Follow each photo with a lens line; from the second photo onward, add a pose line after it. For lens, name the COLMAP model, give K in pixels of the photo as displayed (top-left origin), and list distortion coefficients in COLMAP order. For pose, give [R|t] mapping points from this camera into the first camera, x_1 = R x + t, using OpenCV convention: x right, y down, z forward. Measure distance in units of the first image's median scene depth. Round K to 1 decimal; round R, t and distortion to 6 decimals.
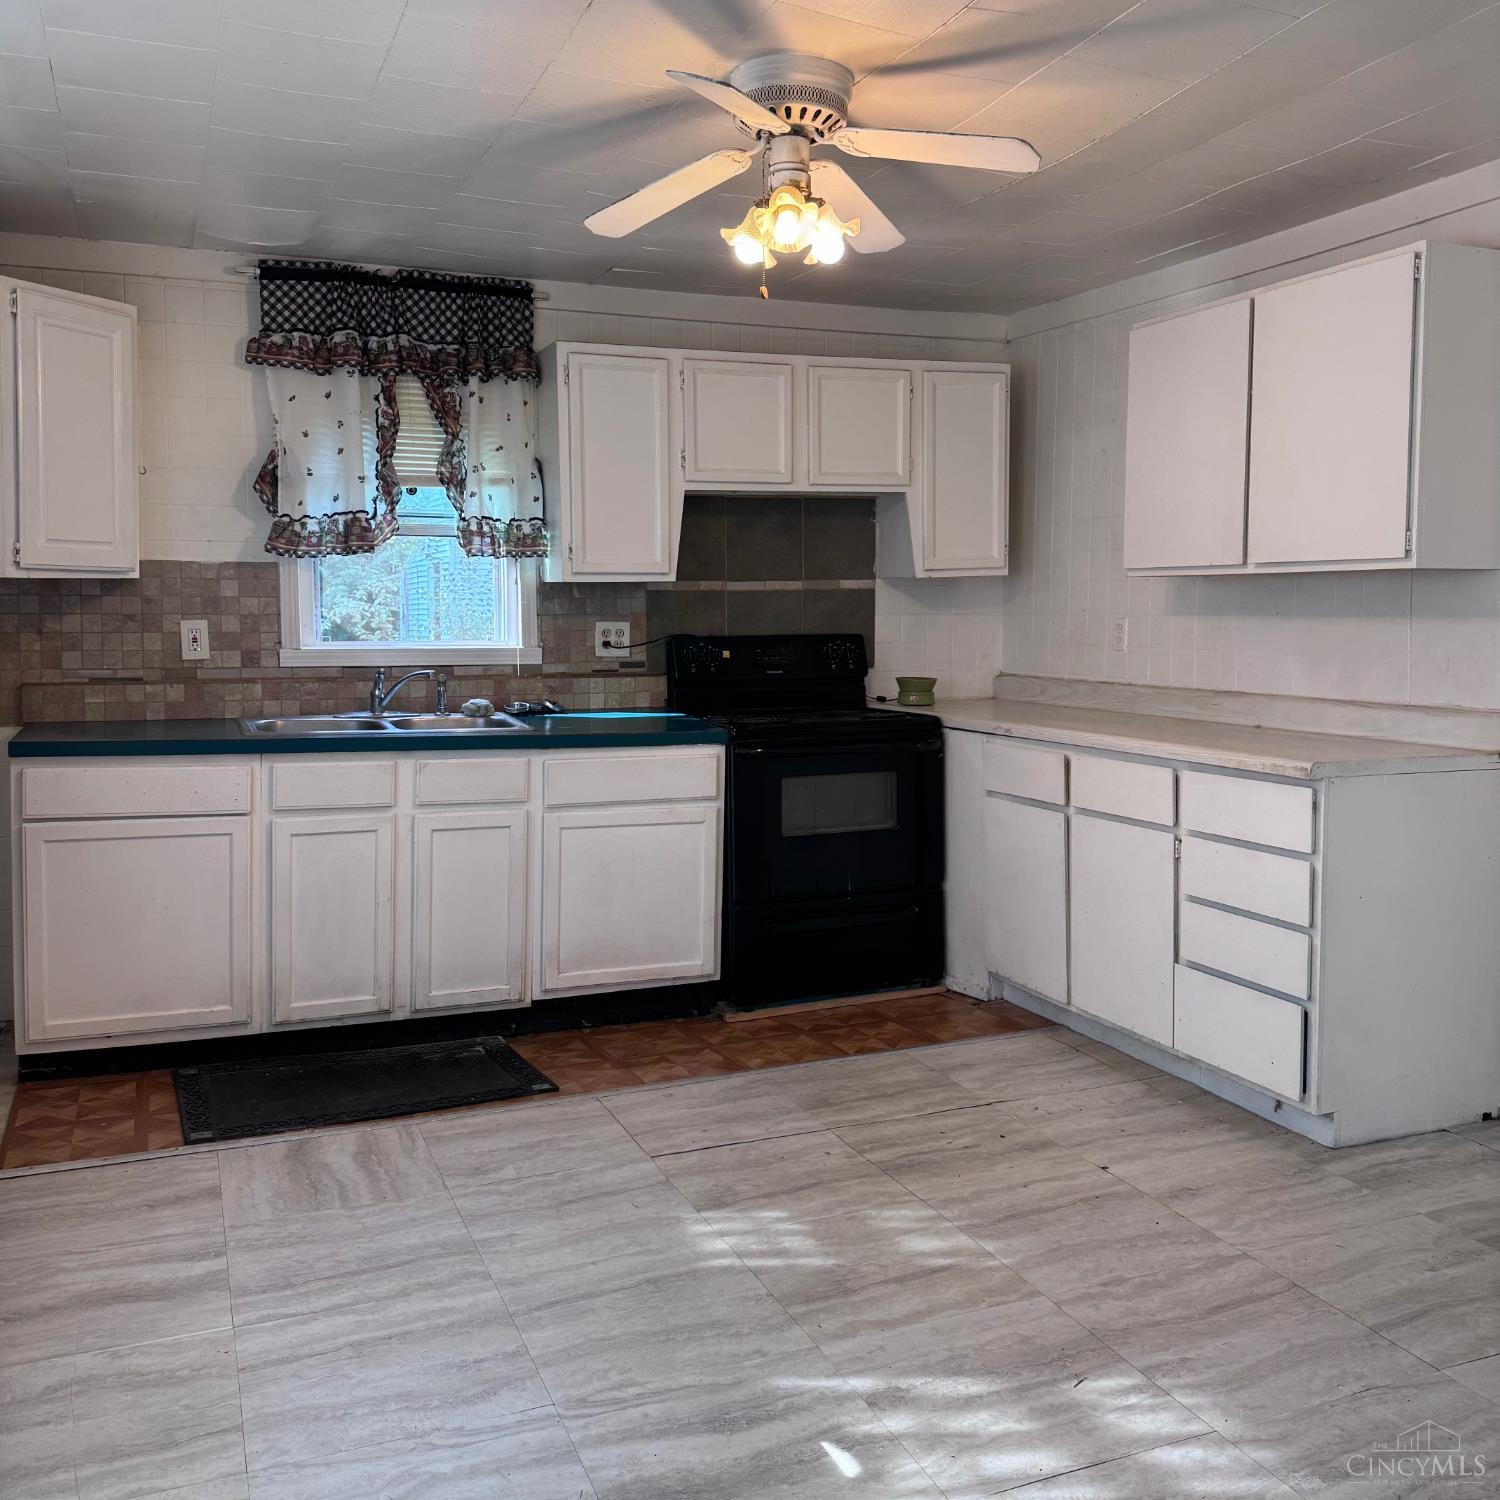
lens RADIAL K [[1450.3, 0, 790.9], [0, 1450.3, 712.4], [0, 0, 1]] dist [0.090342, 0.000000]
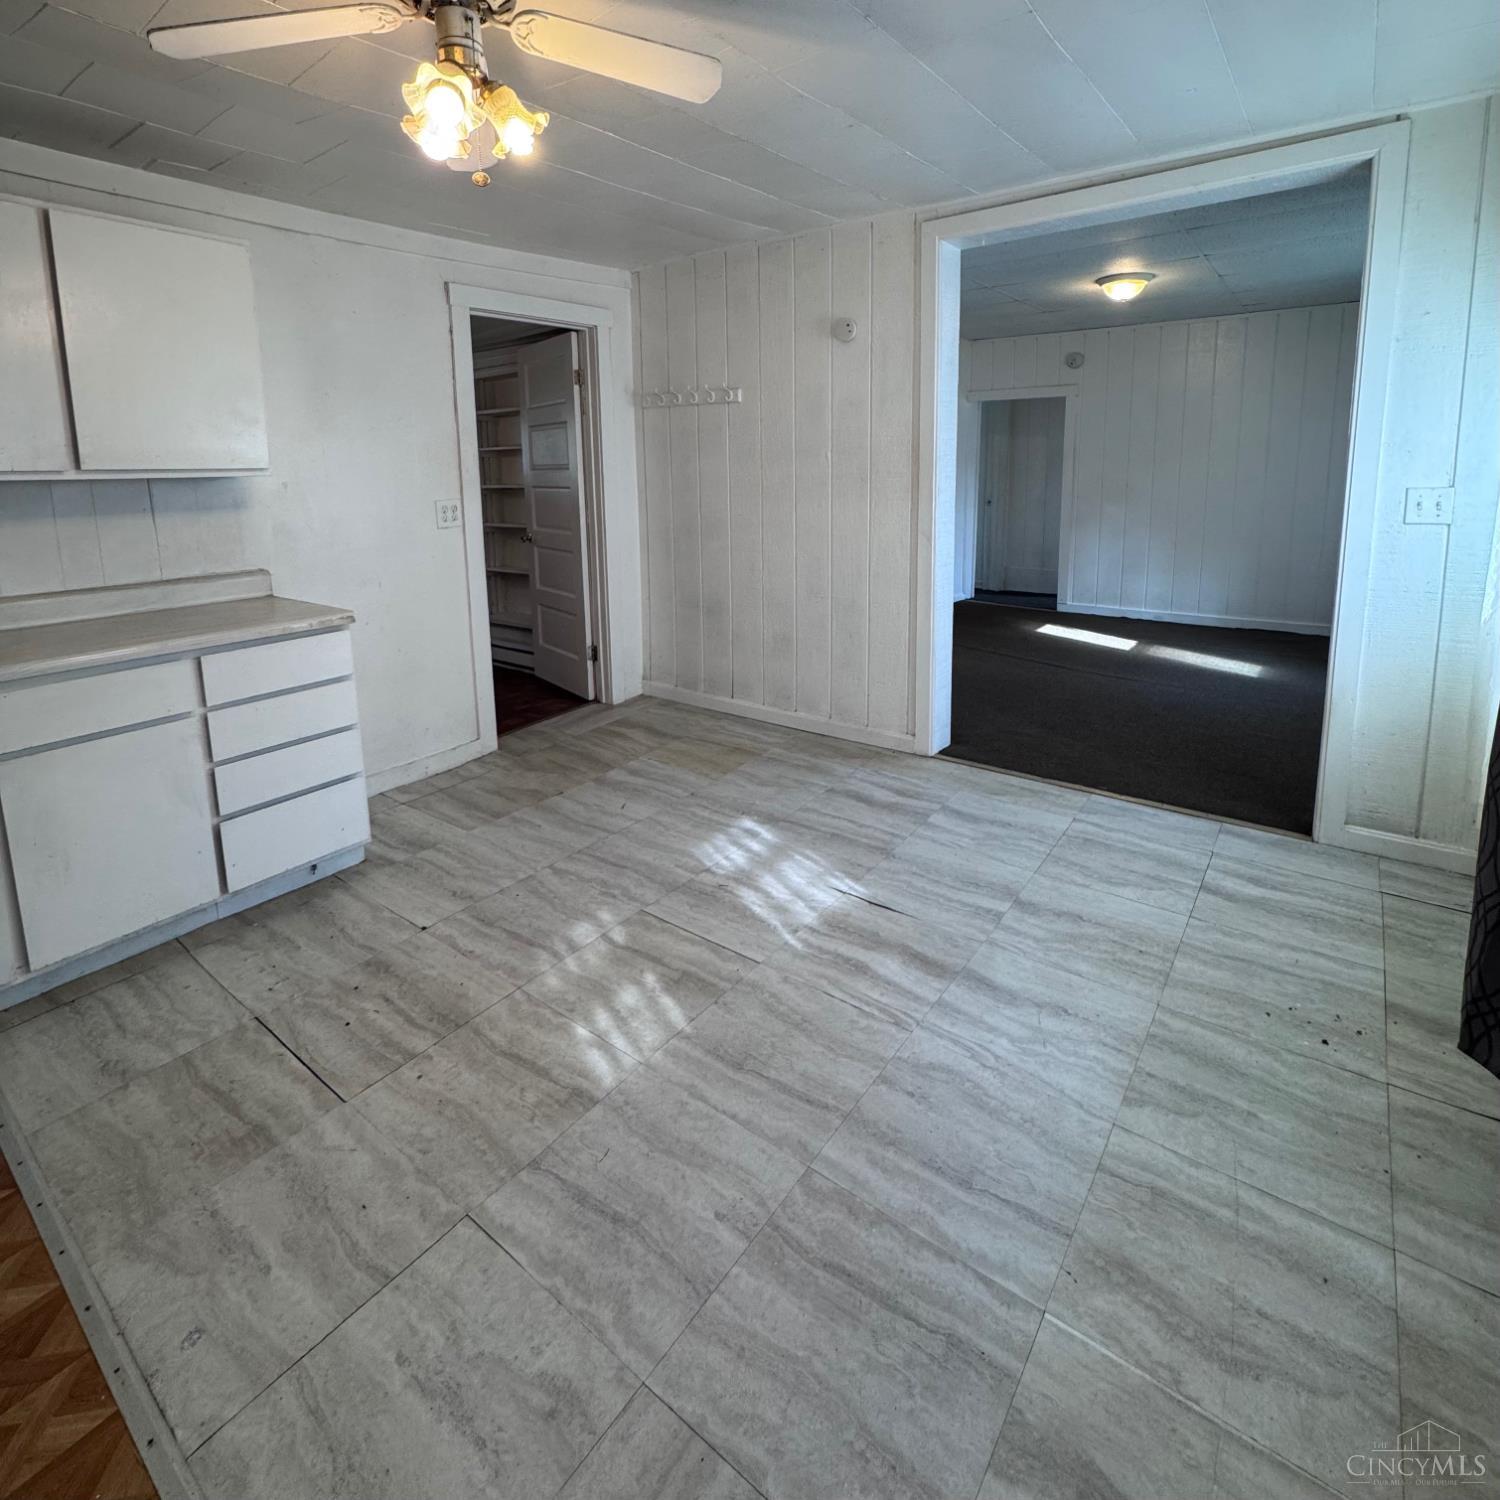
lens RADIAL K [[789.8, 0, 751.8], [0, 789.8, 588.5], [0, 0, 1]] dist [-0.002425, -0.000325]
pose [[-0.493904, -0.119633, 0.861247, -0.373342], [0.083123, 0.979457, 0.183722, -0.070925], [-0.865534, 0.162331, -0.473814, 0.755132]]
